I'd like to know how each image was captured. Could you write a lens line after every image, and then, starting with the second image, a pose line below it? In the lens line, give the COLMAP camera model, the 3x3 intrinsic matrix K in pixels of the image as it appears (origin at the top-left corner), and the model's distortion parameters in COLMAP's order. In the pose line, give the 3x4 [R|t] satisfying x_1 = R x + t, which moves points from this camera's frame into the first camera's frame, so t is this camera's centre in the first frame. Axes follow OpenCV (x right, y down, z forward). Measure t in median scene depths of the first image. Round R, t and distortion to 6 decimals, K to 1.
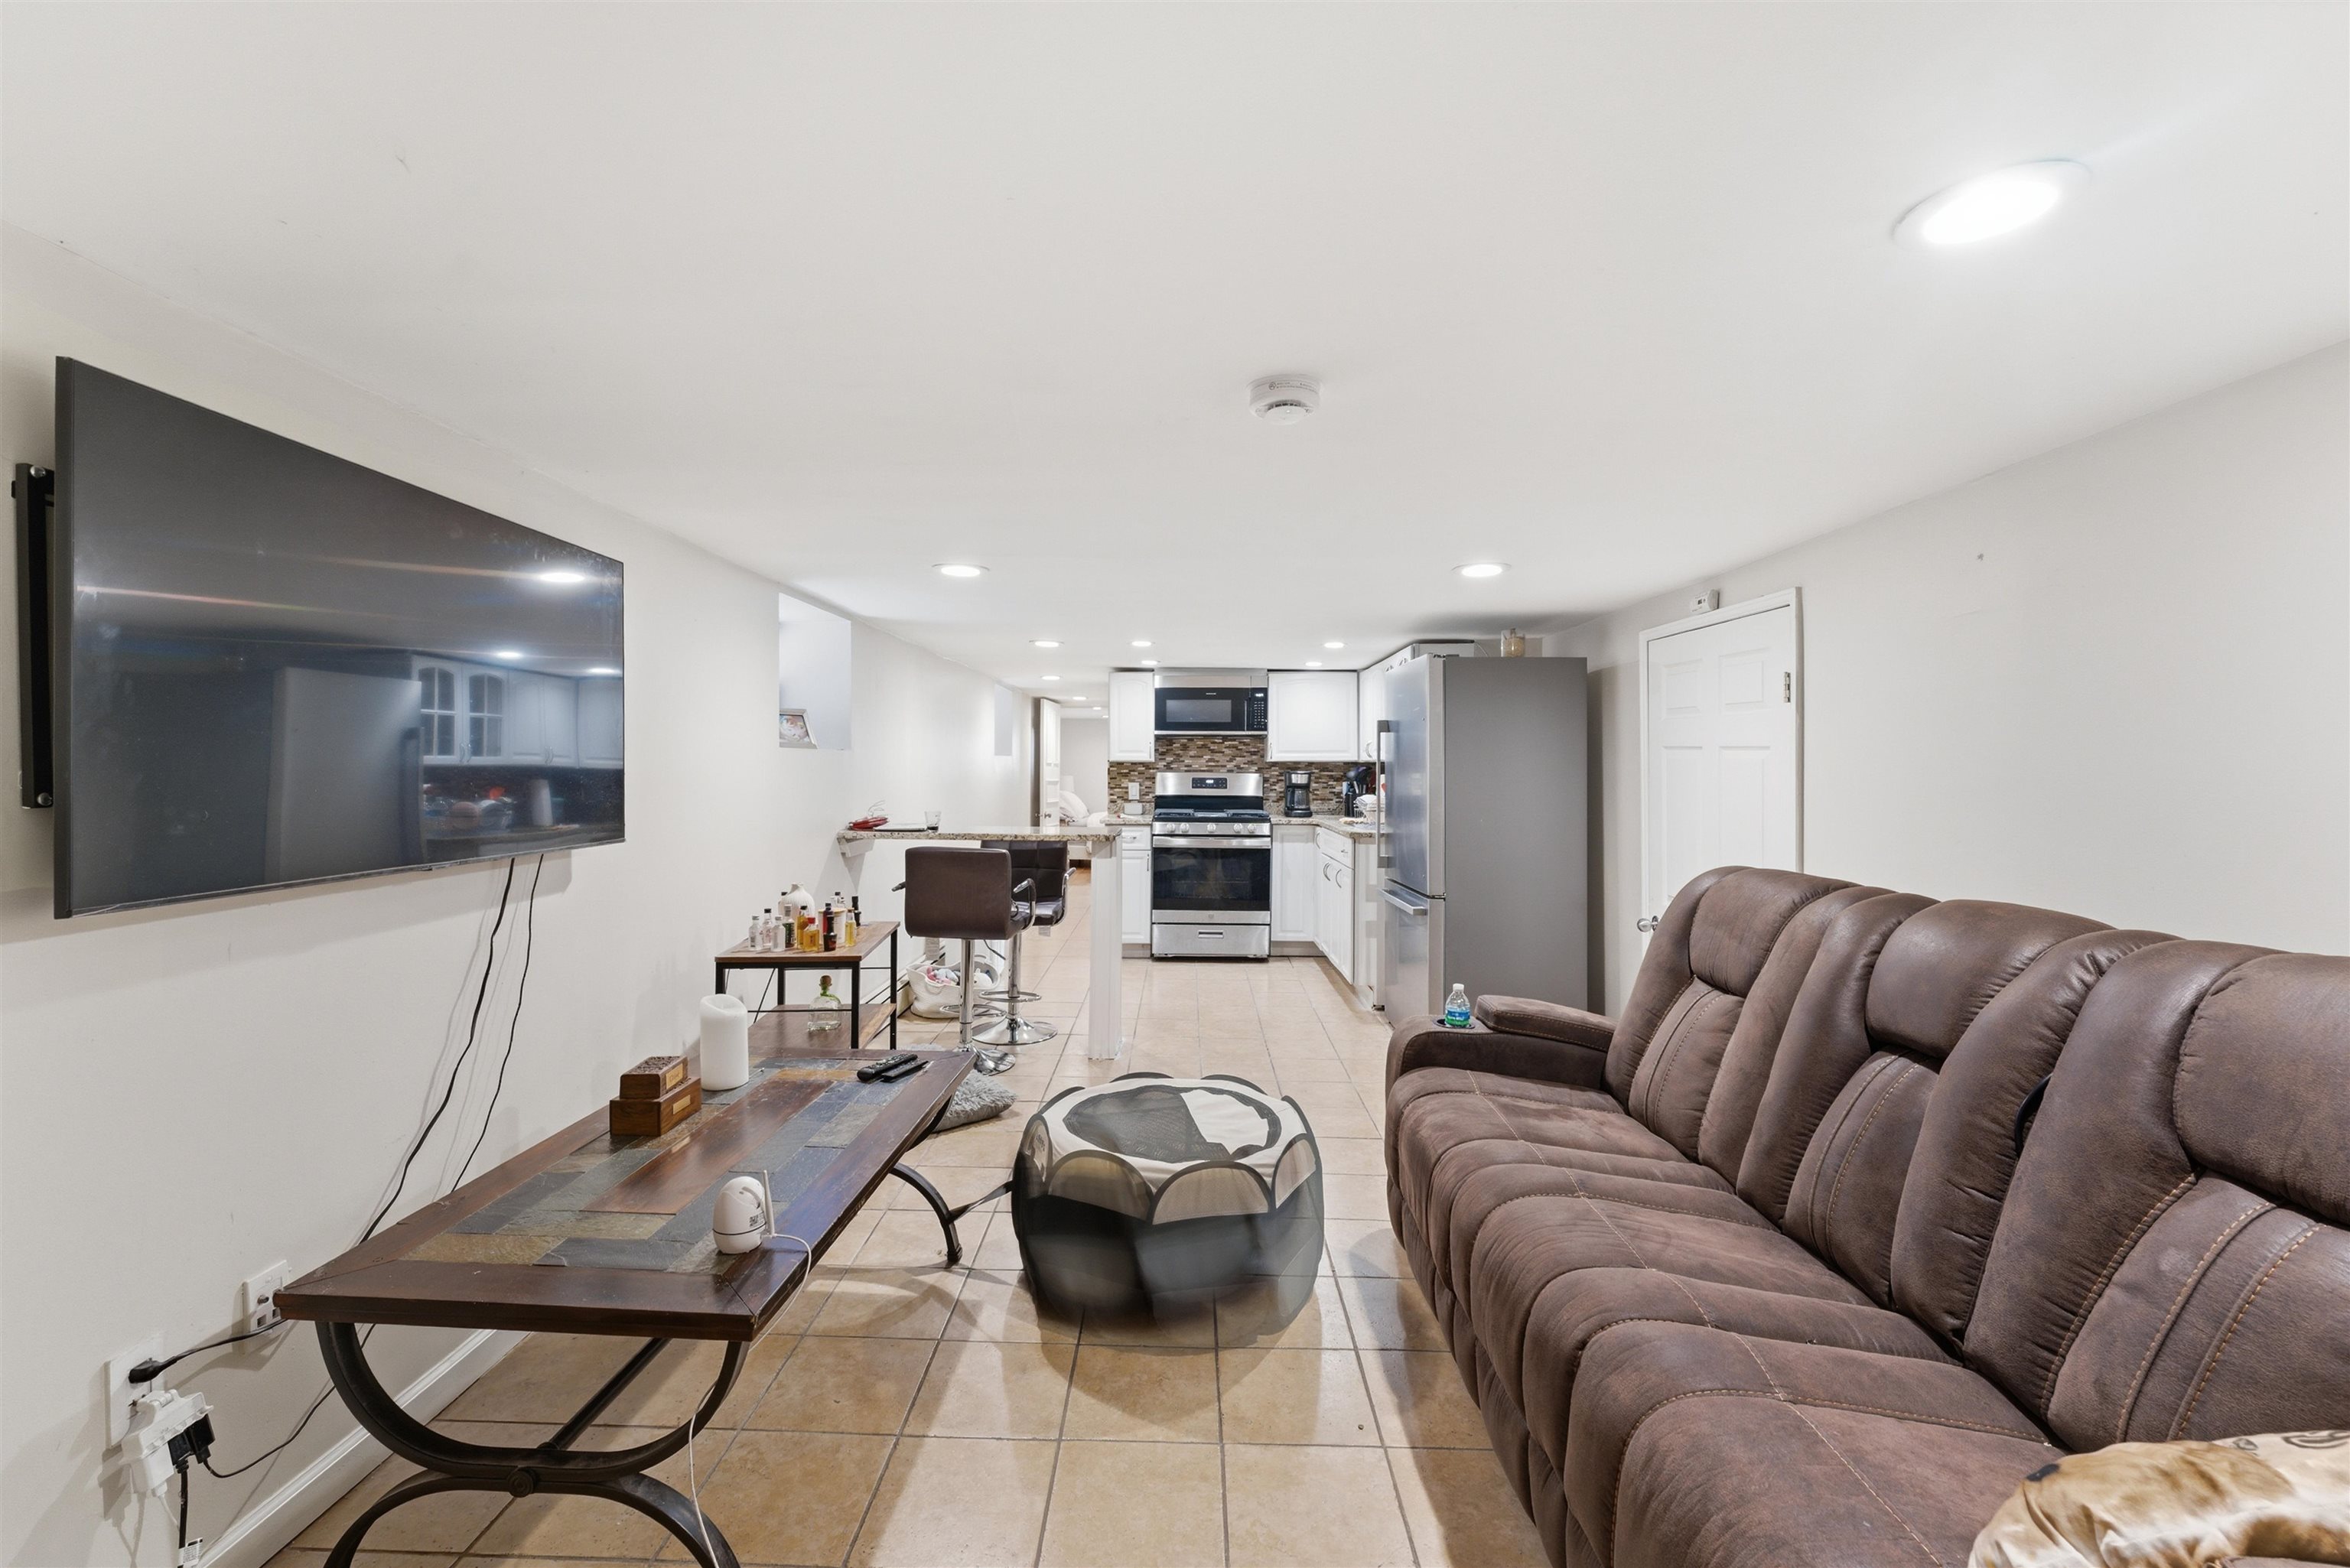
lens RADIAL K [[976.2, 0, 1171.4], [0, 976.2, 758.1], [0, 0, 1]] dist [0.001857, -0.000231]
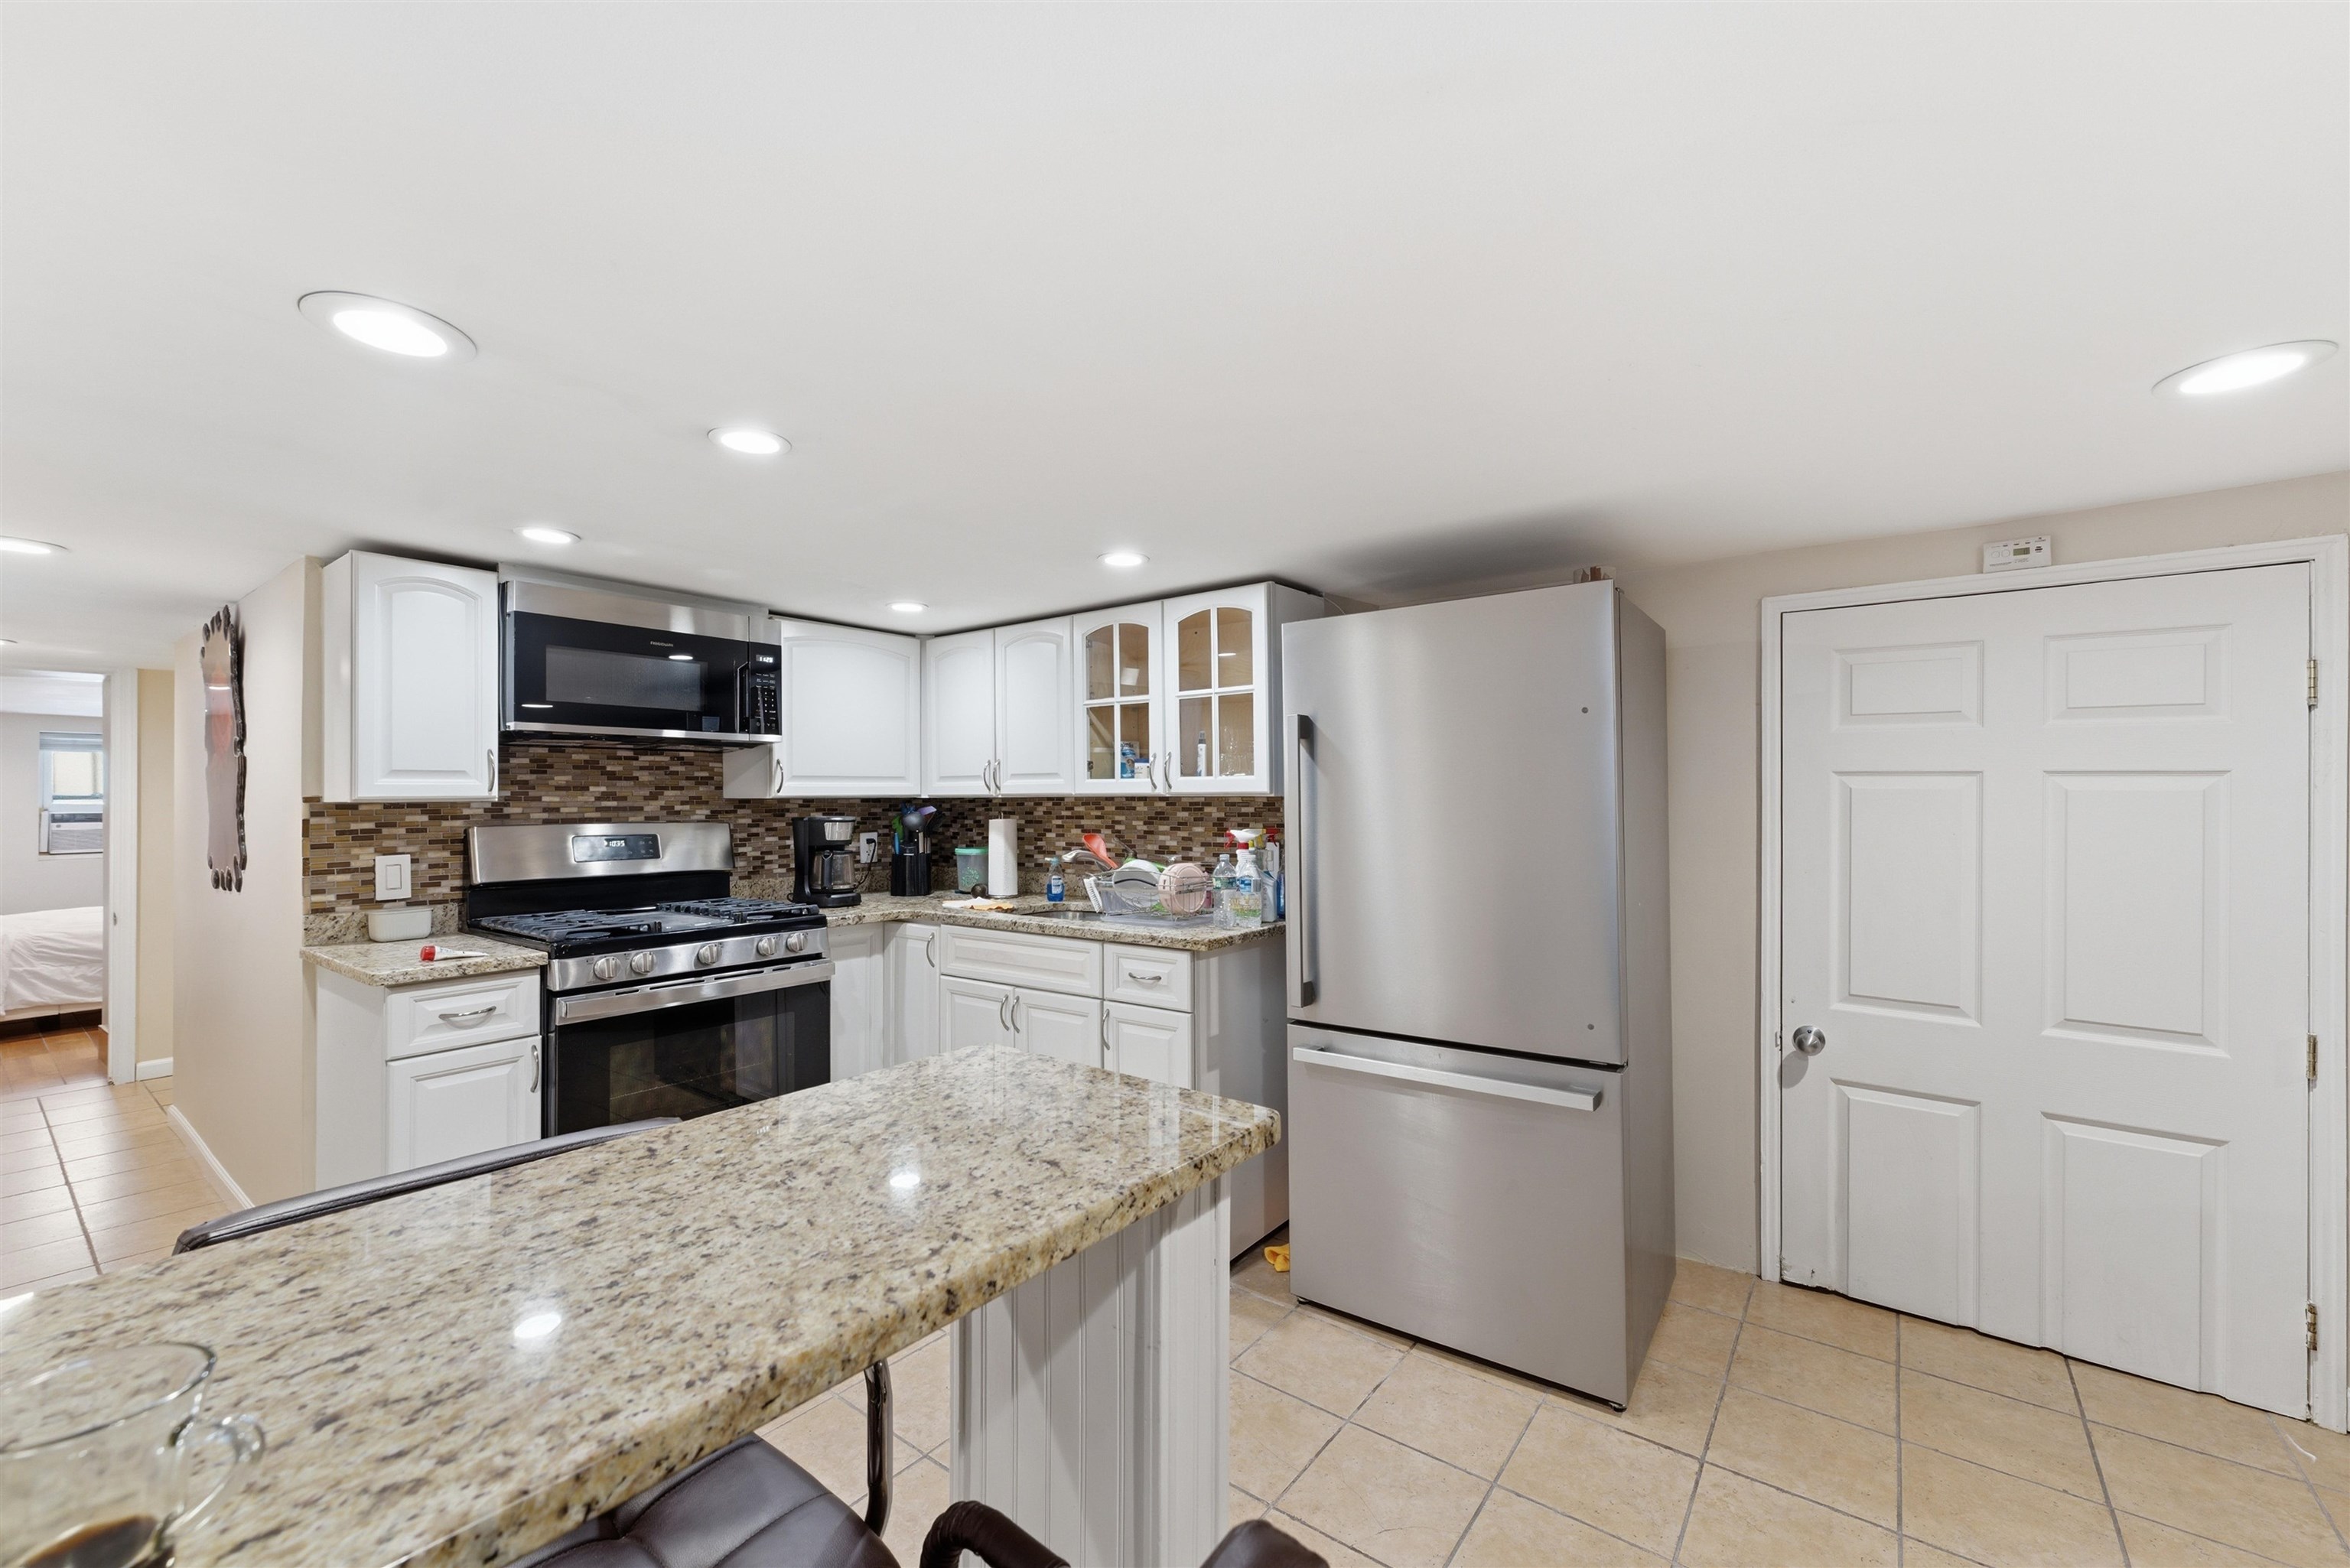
lens RADIAL K [[957.6, 0, 1166.0], [0, 957.6, 788.4], [0, 0, 1]] dist [-0.000178, 0.000194]
pose [[0.598513, 0.000583, 0.801113, -0.174474], [0.003164, 0.999990, -0.003091, 0.000846], [-0.801107, 0.004385, 0.598505, 0.583834]]
